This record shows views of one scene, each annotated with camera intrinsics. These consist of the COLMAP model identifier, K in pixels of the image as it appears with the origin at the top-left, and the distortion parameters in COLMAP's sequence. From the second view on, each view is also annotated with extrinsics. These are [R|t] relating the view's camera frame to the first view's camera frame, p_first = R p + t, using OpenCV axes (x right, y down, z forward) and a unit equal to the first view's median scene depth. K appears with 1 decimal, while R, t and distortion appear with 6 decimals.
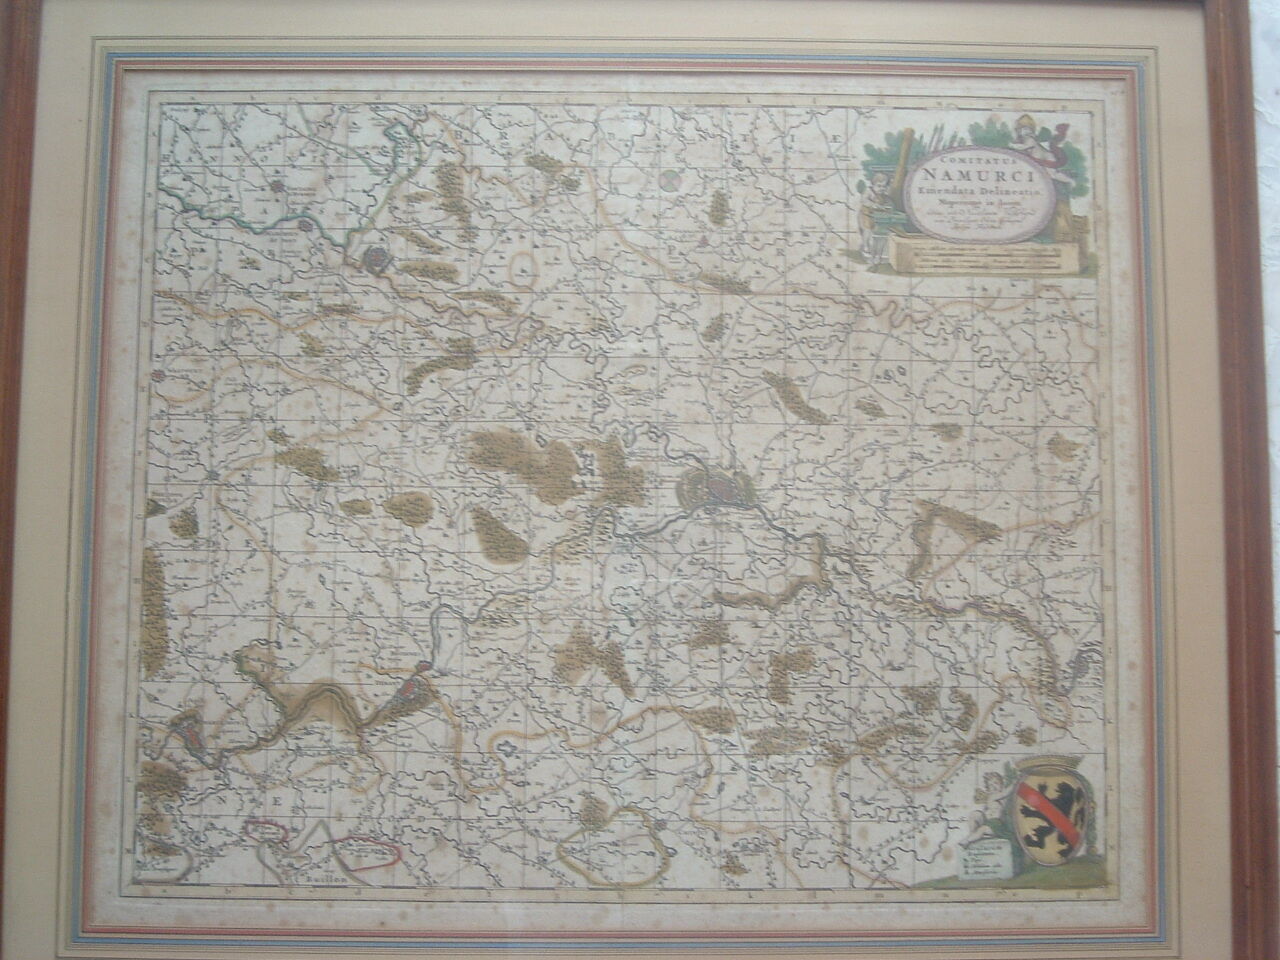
lens RADIAL K [[1496.7, 0, 639.8], [0, 1496.7, 477.6], [0, 0, 1]] dist [-0.084198, 0.000000]
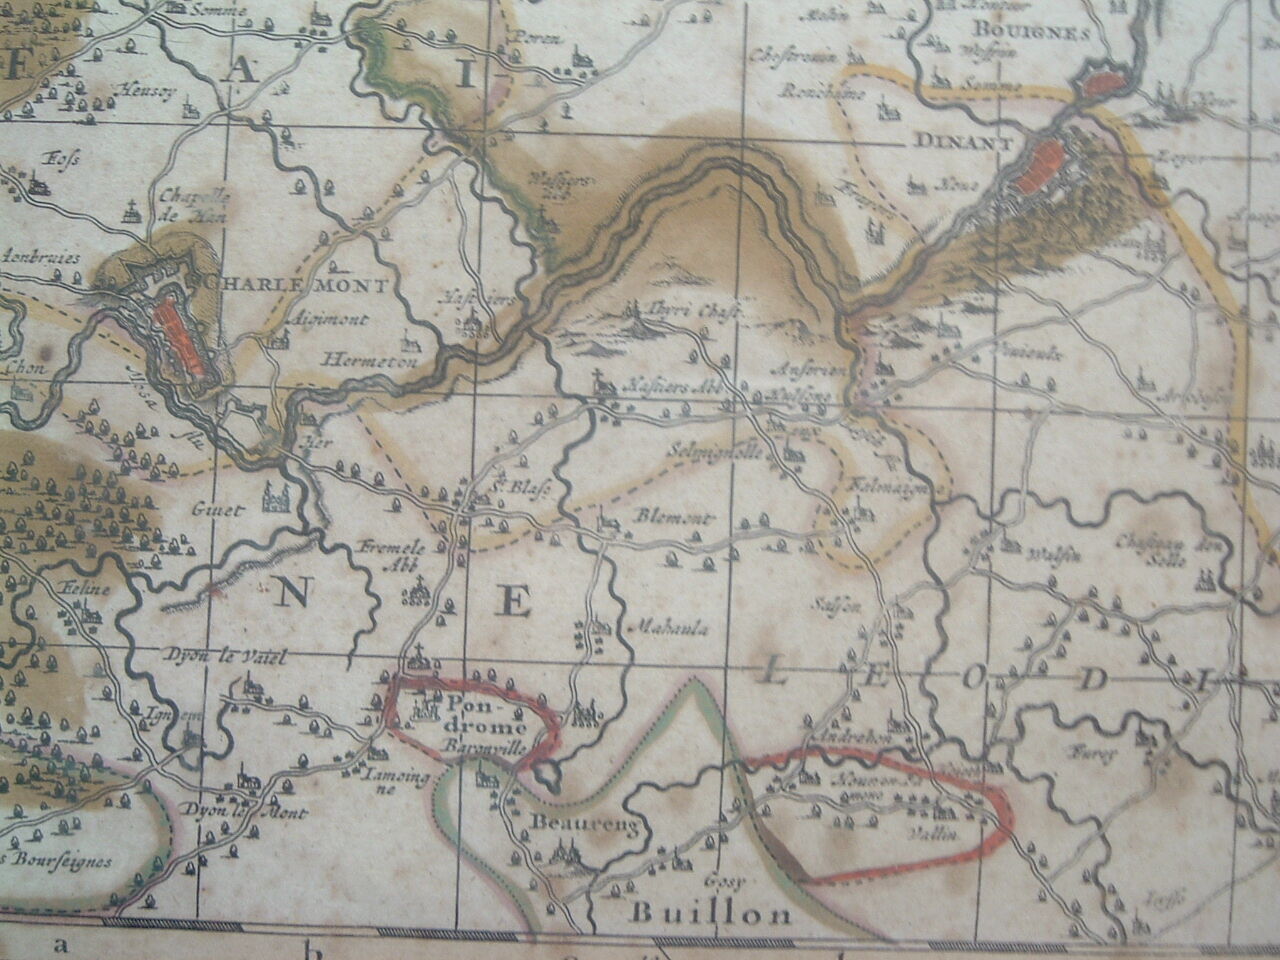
lens RADIAL K [[1496.7, 0, 638.7], [0, 1496.7, 476.1], [0, 0, 1]] dist [-0.084198, 0.000000]
pose [[0.999706, 0.023025, -0.007605, -0.219153], [-0.022538, 0.998014, 0.058819, 0.179481], [0.008944, -0.058630, 0.998240, 0.739536]]
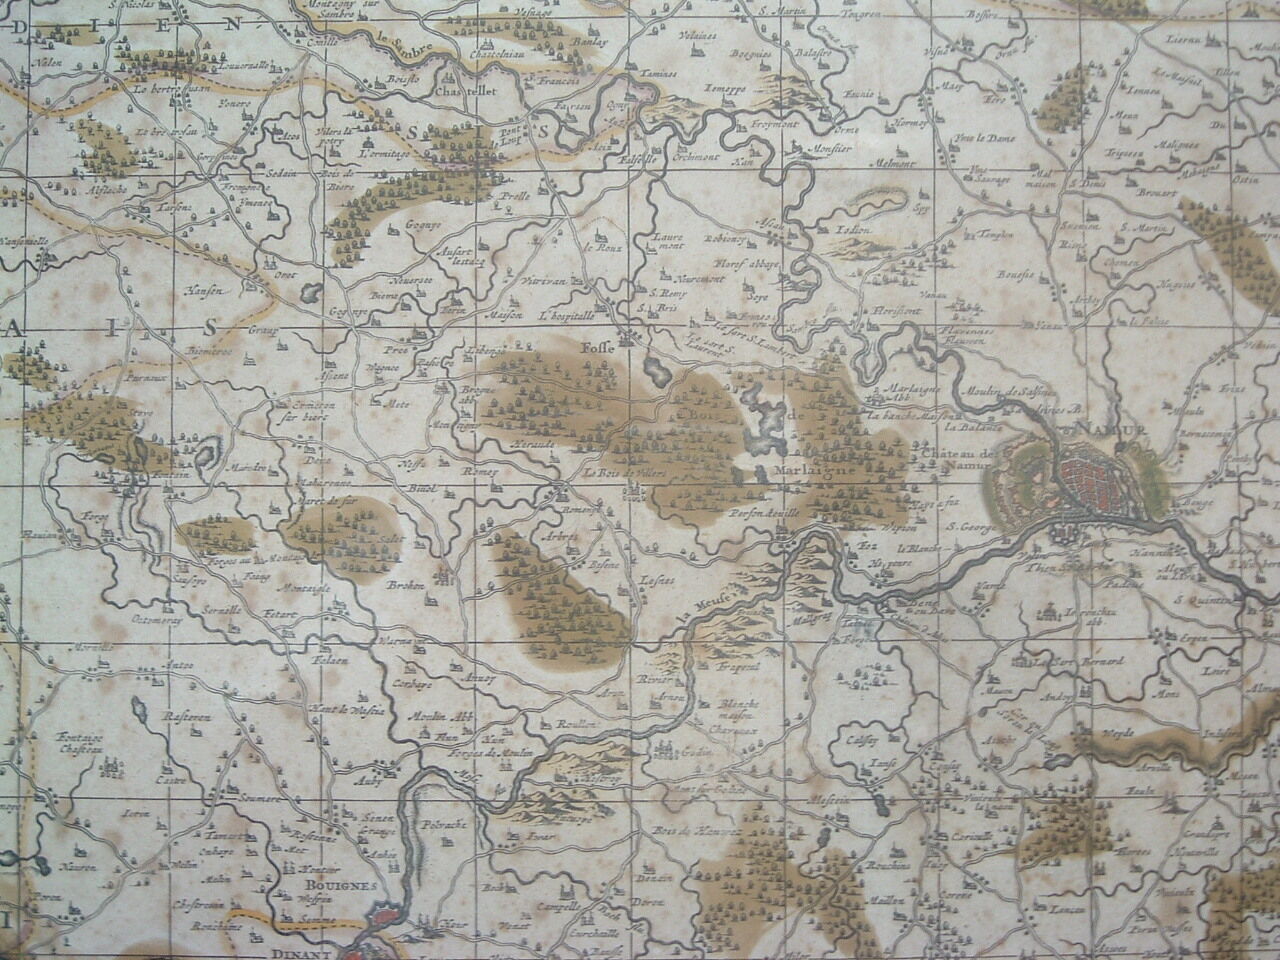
lens RADIAL K [[1496.7, 0, 610.0], [0, 1496.7, 485.2], [0, 0, 1]] dist [-0.084198, 0.000000]
pose [[0.999892, -0.009469, -0.011276, -0.075384], [0.010130, 0.998143, 0.060061, -0.018360], [0.010687, -0.060169, 0.998131, 0.588251]]
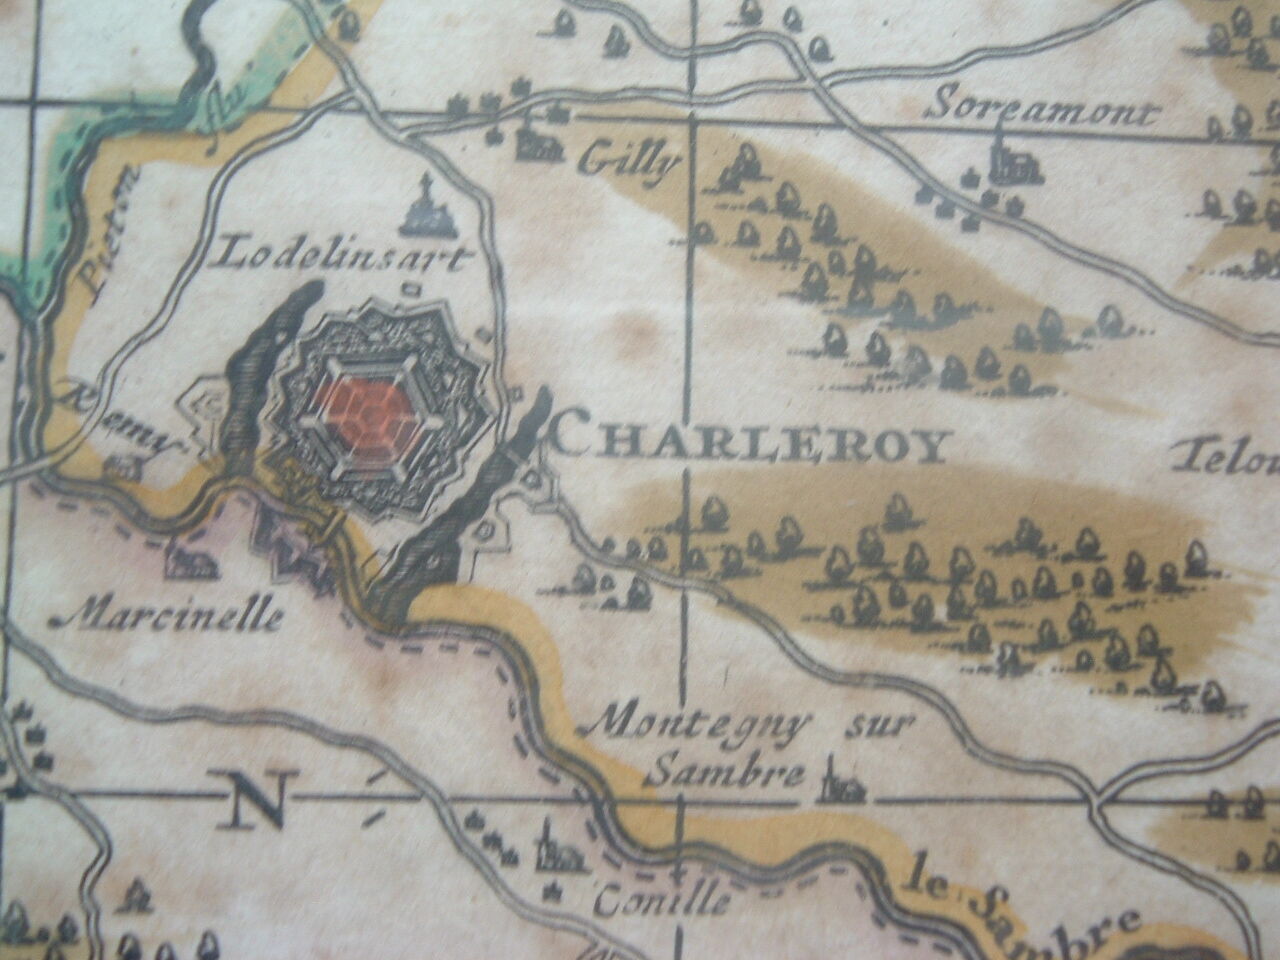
lens RADIAL K [[1496.7, 0, 639.4], [0, 1496.7, 479.8], [0, 0, 1]] dist [-0.084198, 0.000000]
pose [[0.999144, 0.013729, 0.039031, -0.166363], [-0.013890, 0.999896, 0.003859, -0.146769], [-0.038974, -0.004398, 0.999231, 0.922026]]
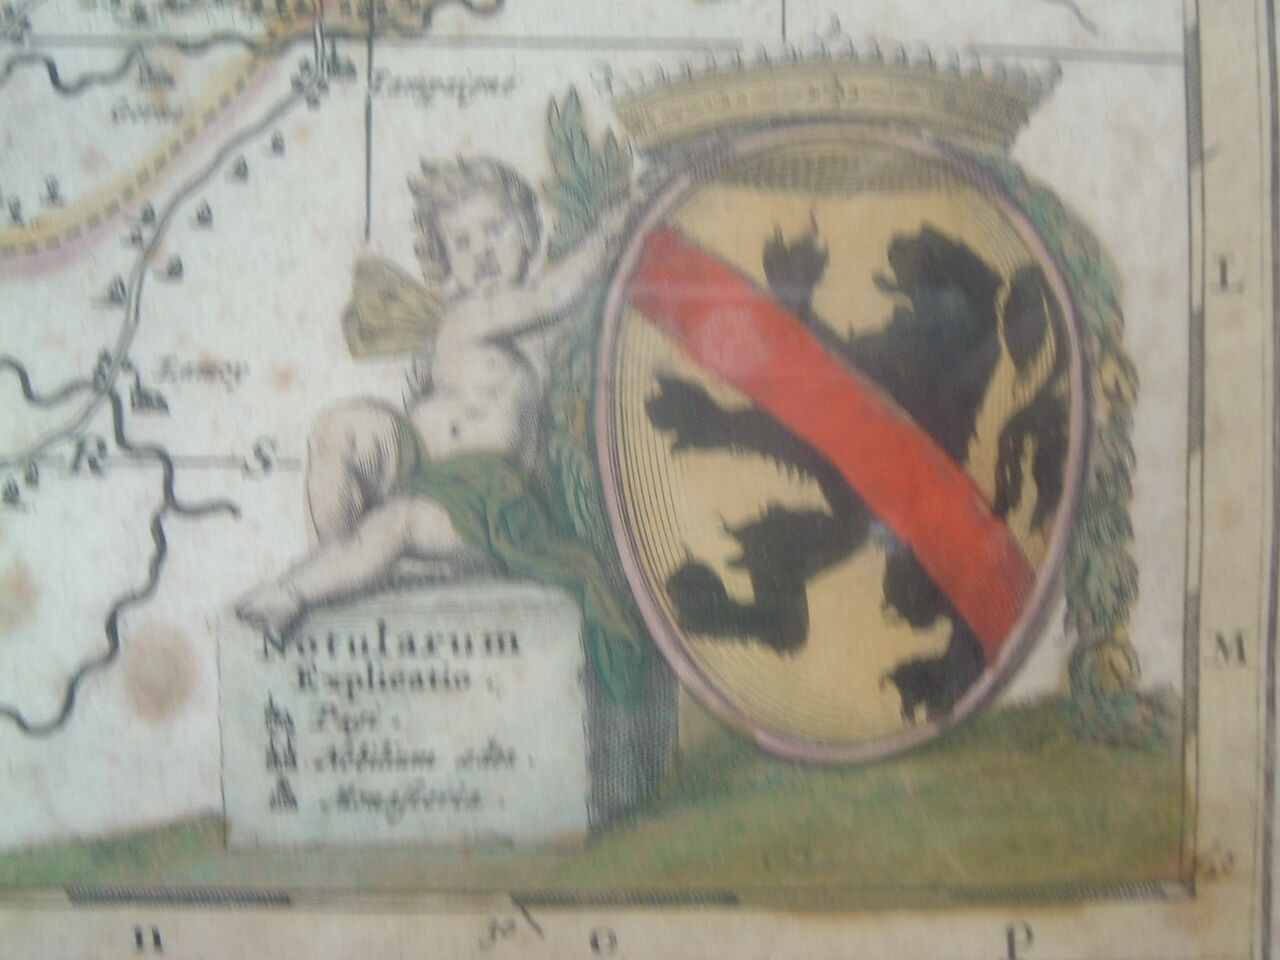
lens RADIAL K [[1496.7, 0, 644.5], [0, 1496.7, 482.7], [0, 0, 1]] dist [-0.084198, 0.000000]
pose [[0.999779, 0.003963, 0.020640, 0.251430], [-0.005252, 0.998015, 0.062757, 0.221288], [-0.020351, -0.062851, 0.997815, 0.837131]]
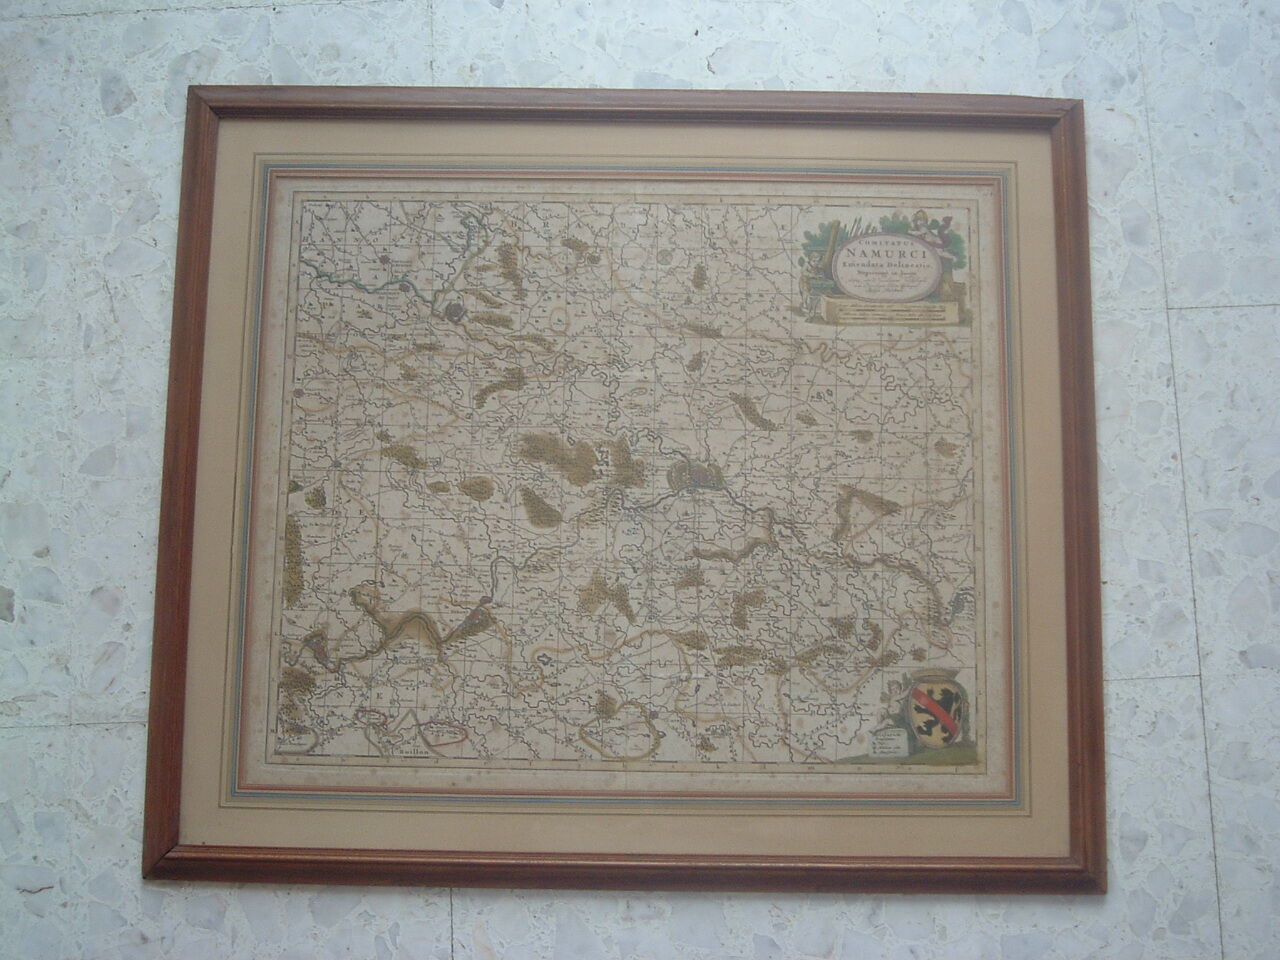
lens RADIAL K [[1496.7, 0, 646.1], [0, 1496.7, 482.8], [0, 0, 1]] dist [-0.084198, 0.000000]
pose [[0.999842, 0.005869, -0.016775, 0.028339], [-0.006679, 0.998792, -0.048673, 0.083079], [0.016469, 0.048777, 0.998674, -0.400919]]
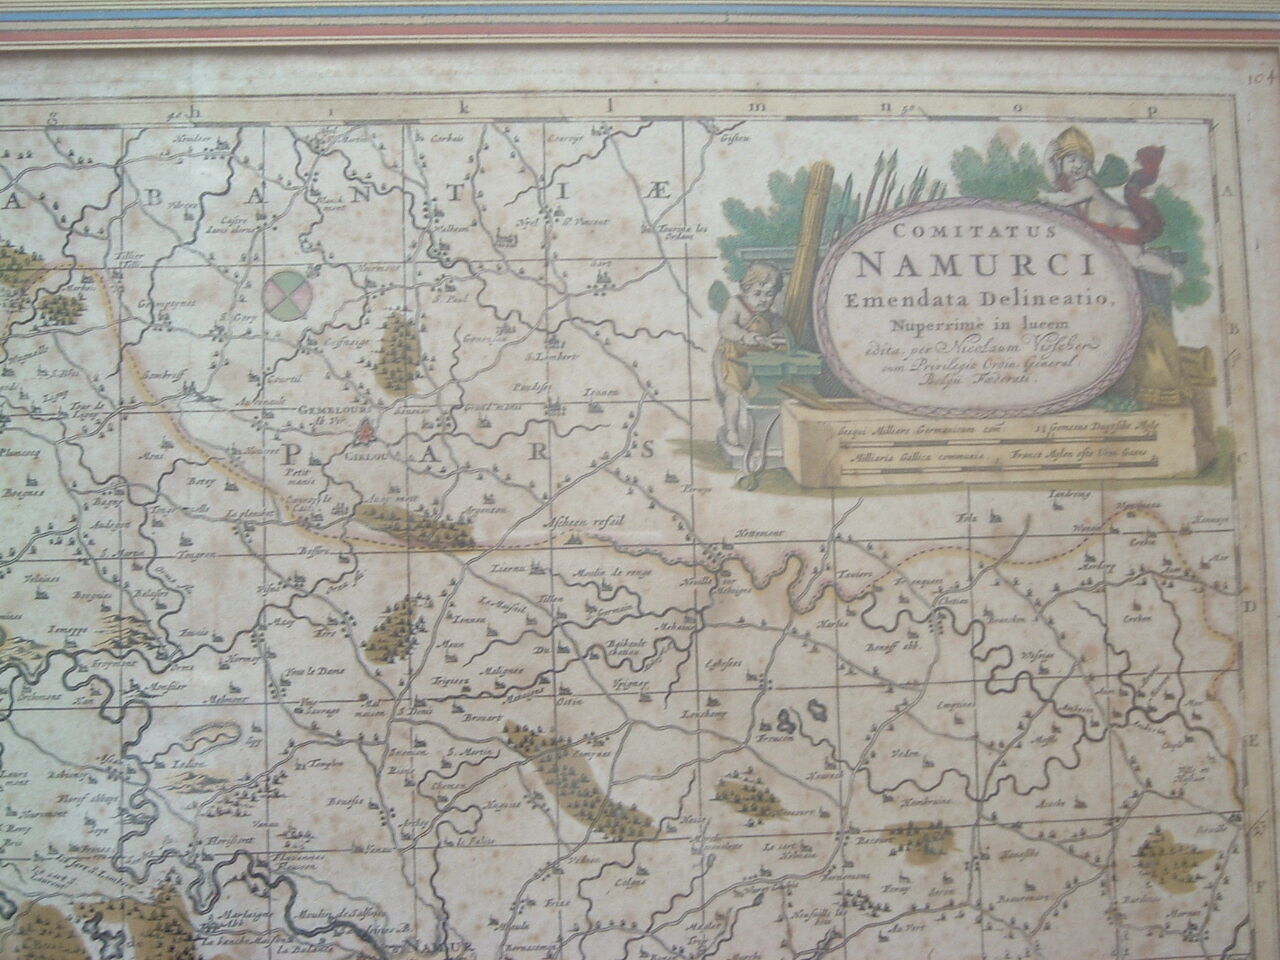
lens RADIAL K [[1496.7, 0, 646.2], [0, 1496.7, 476.8], [0, 0, 1]] dist [-0.084198, 0.000000]
pose [[0.997819, -0.029155, 0.059214, 0.101332], [0.028394, 0.999504, 0.013650, -0.151745], [-0.059583, -0.011939, 0.998152, 0.566119]]
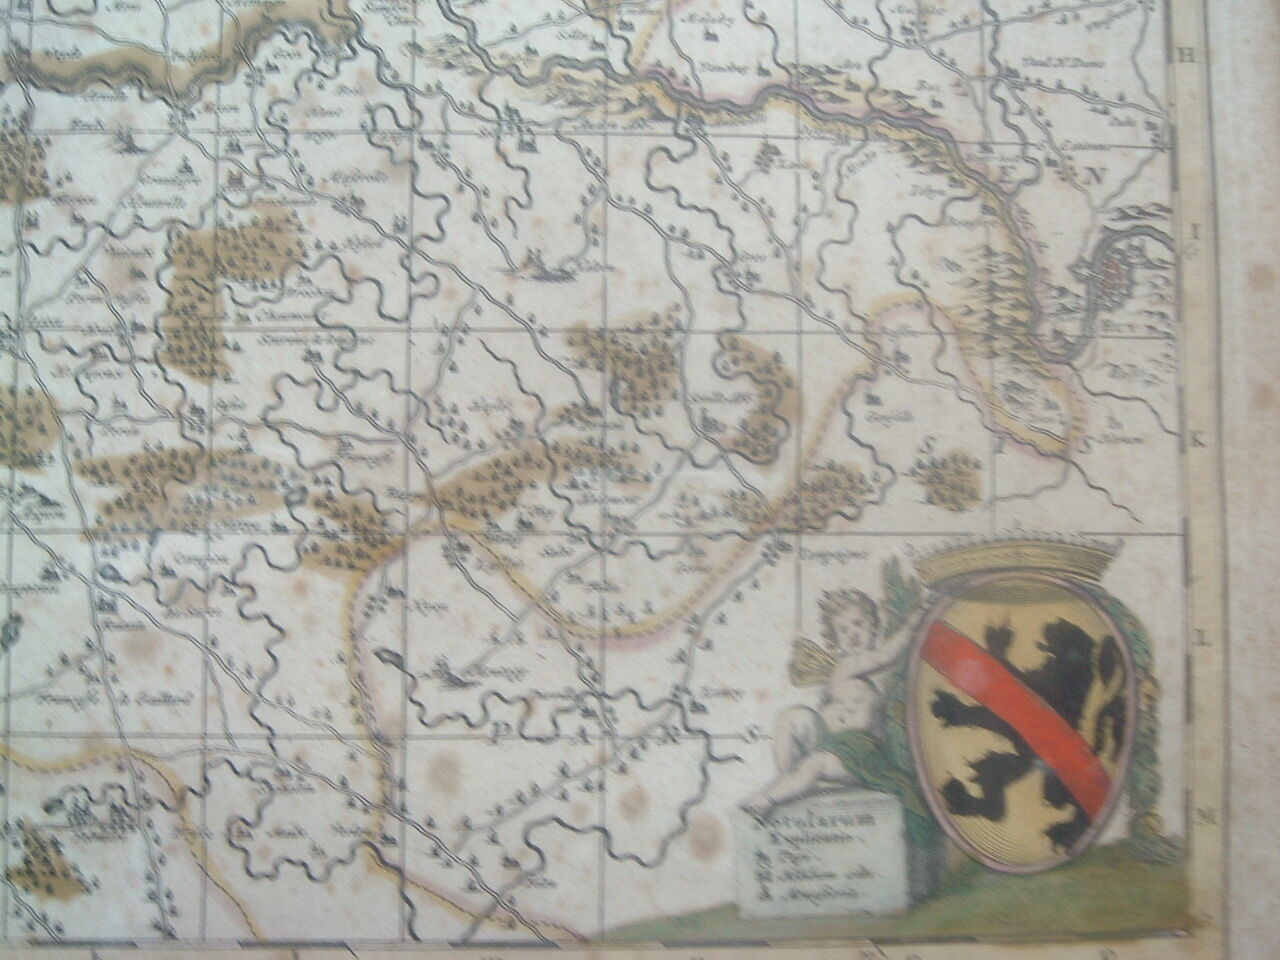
lens RADIAL K [[1496.7, 0, 633.4], [0, 1496.7, 473.2], [0, 0, 1]] dist [-0.084198, 0.000000]
pose [[0.999867, -0.002468, 0.016136, 0.184180], [0.002127, 0.999775, 0.021104, 0.164669], [-0.016184, -0.021067, 0.999647, 0.666985]]
